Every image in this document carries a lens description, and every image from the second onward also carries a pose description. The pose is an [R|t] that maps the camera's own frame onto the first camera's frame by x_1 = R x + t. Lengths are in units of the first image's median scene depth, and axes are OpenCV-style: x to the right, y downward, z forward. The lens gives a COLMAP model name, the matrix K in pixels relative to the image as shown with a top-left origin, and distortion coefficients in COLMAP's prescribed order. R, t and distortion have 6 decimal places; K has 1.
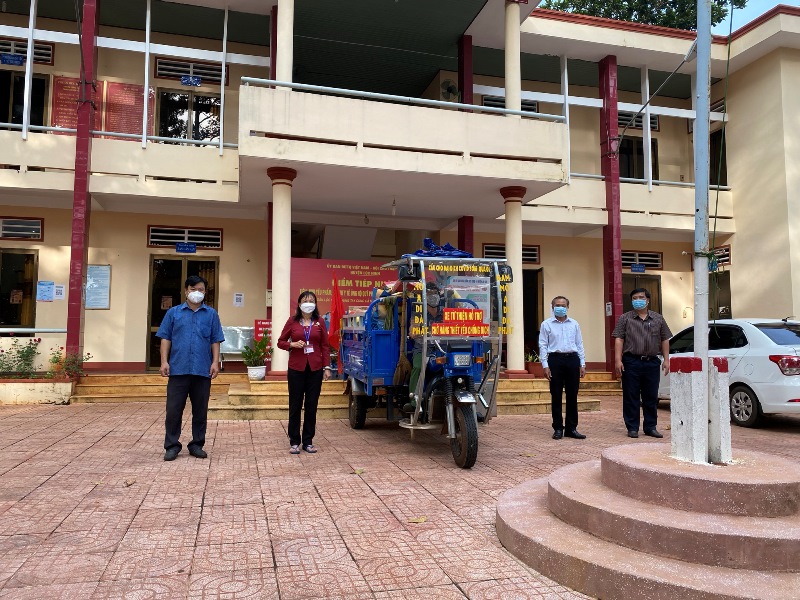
lens RADIAL K [[605.6, 0, 397.1], [0, 605.6, 300.5], [0, 0, 1]] dist [0.003024, 0.001490]
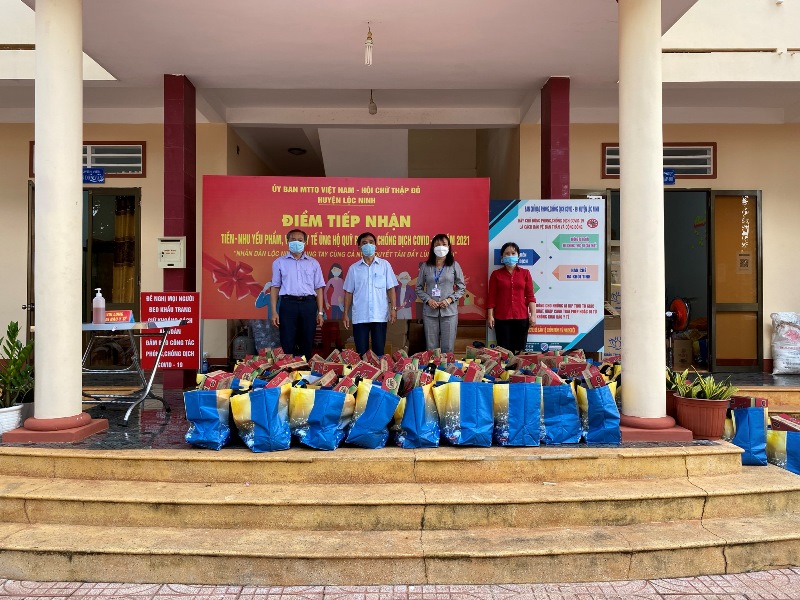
lens RADIAL K [[617.0, 0, 402.7], [0, 617.0, 302.9], [0, 0, 1]] dist [0.005354, -0.000419]
pose [[0.971217, -0.008587, -0.238041, 0.121034], [0.025429, 0.997377, 0.067772, 0.008122], [0.236834, -0.071874, 0.968888, 0.496005]]
